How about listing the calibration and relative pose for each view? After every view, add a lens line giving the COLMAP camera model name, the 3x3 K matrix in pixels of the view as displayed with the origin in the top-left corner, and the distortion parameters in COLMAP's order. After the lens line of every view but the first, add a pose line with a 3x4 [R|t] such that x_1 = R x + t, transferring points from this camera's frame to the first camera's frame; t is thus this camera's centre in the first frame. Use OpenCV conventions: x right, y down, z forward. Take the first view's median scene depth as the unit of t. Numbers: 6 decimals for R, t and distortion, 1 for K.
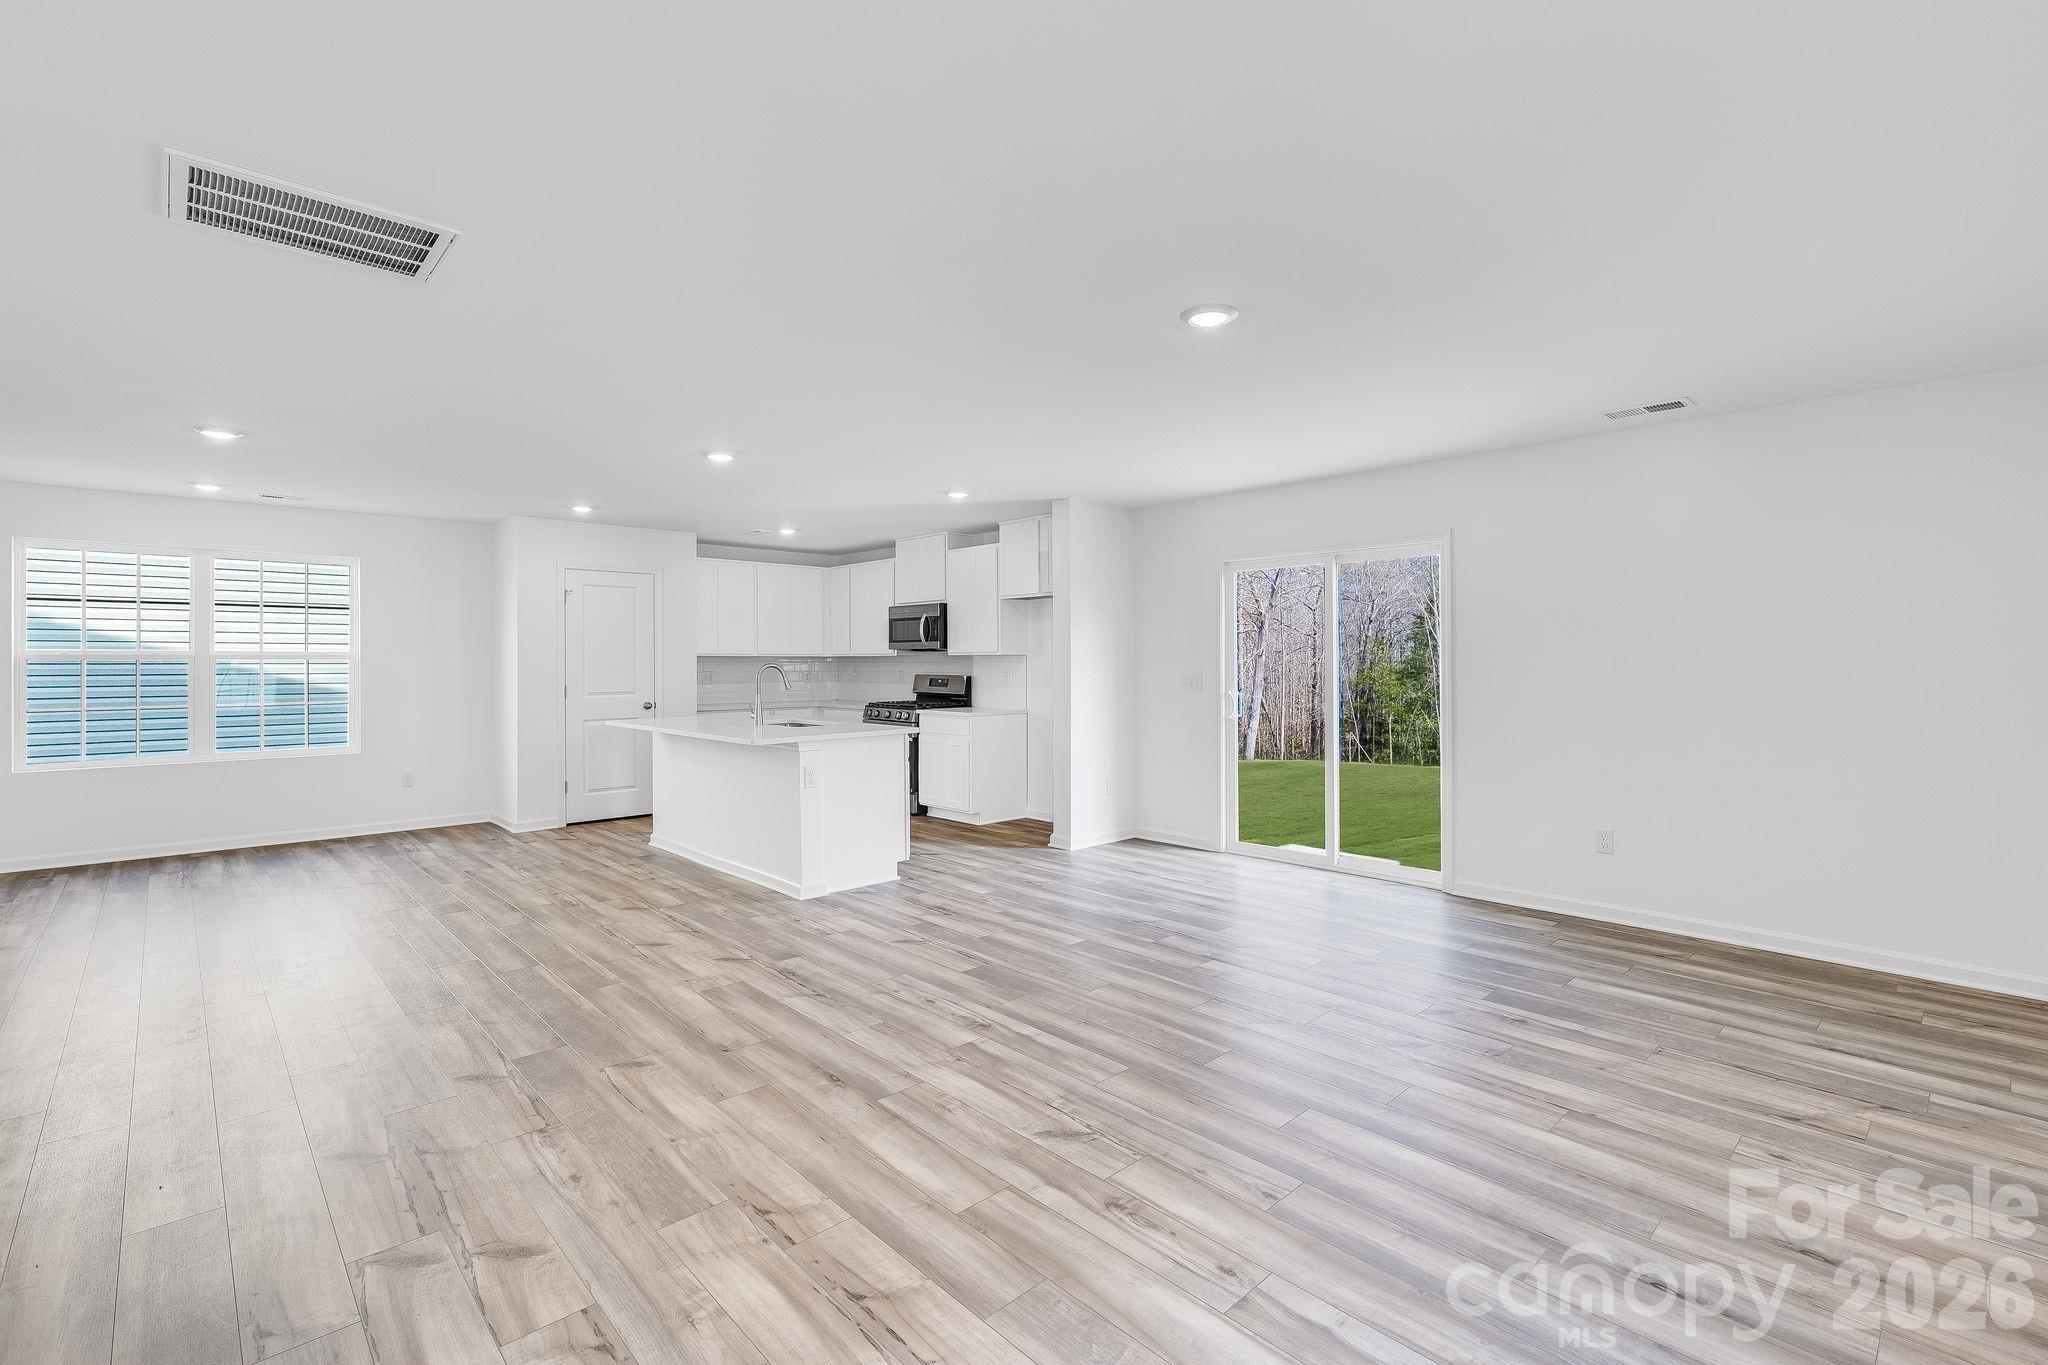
lens RADIAL K [[914.1, 0, 1024.9], [0, 914.1, 669.8], [0, 0, 1]] dist [0.001487, 0.000196]
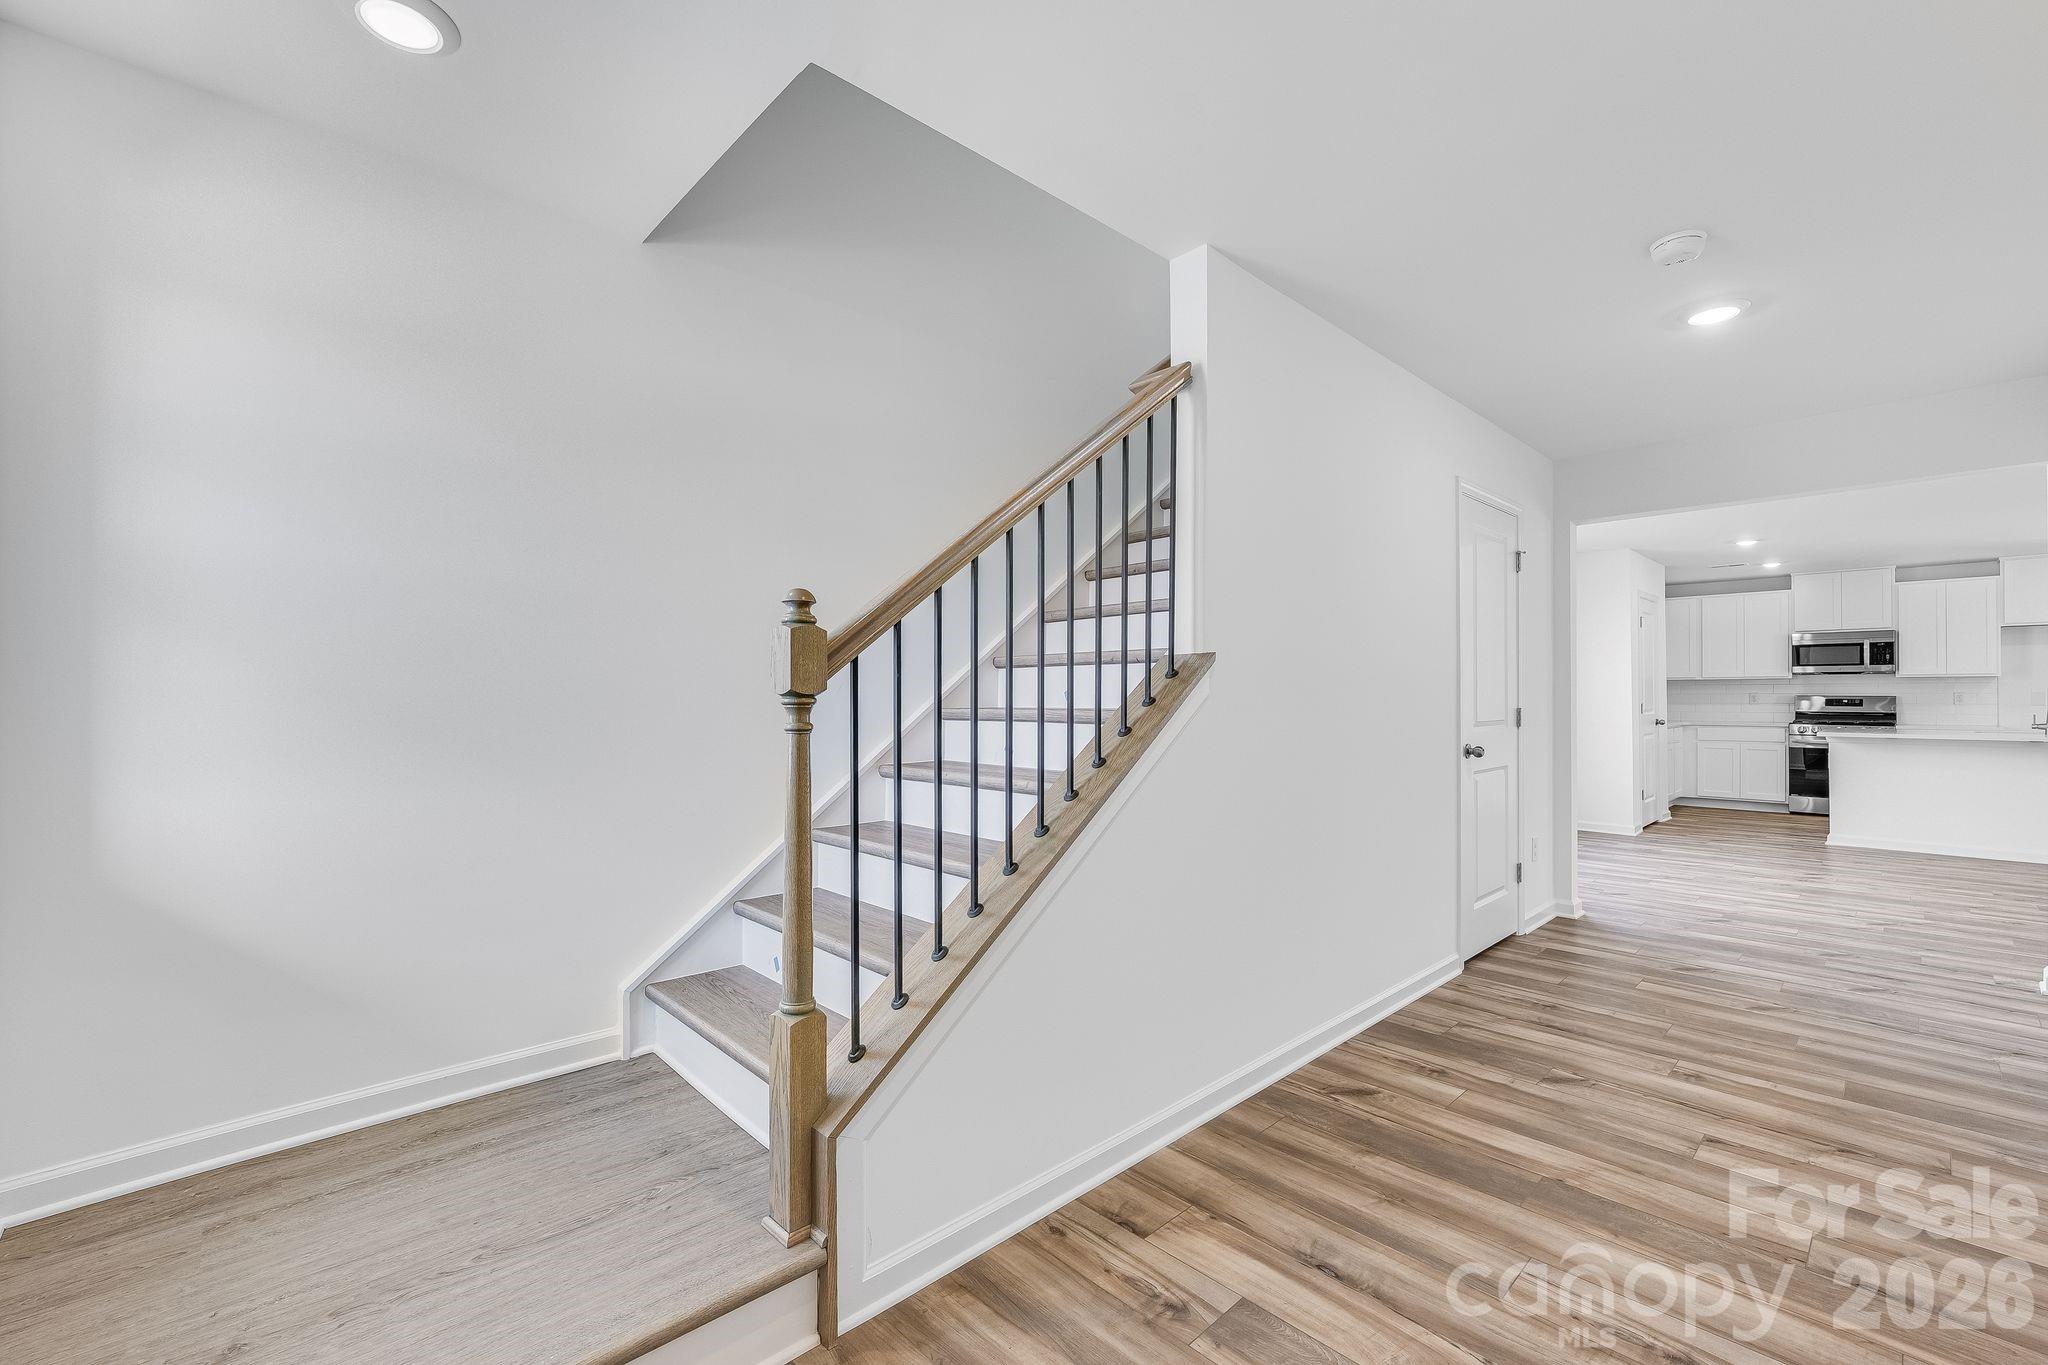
lens RADIAL K [[871.2, 0, 1029.8], [0, 871.2, 689.6], [0, 0, 1]] dist [-0.001495, 0.000133]
pose [[0.999965, -0.002774, -0.007871, -1.237980], [0.002667, 0.999904, -0.013571, 0.011630], [0.007908, 0.013549, 0.999877, -0.067200]]
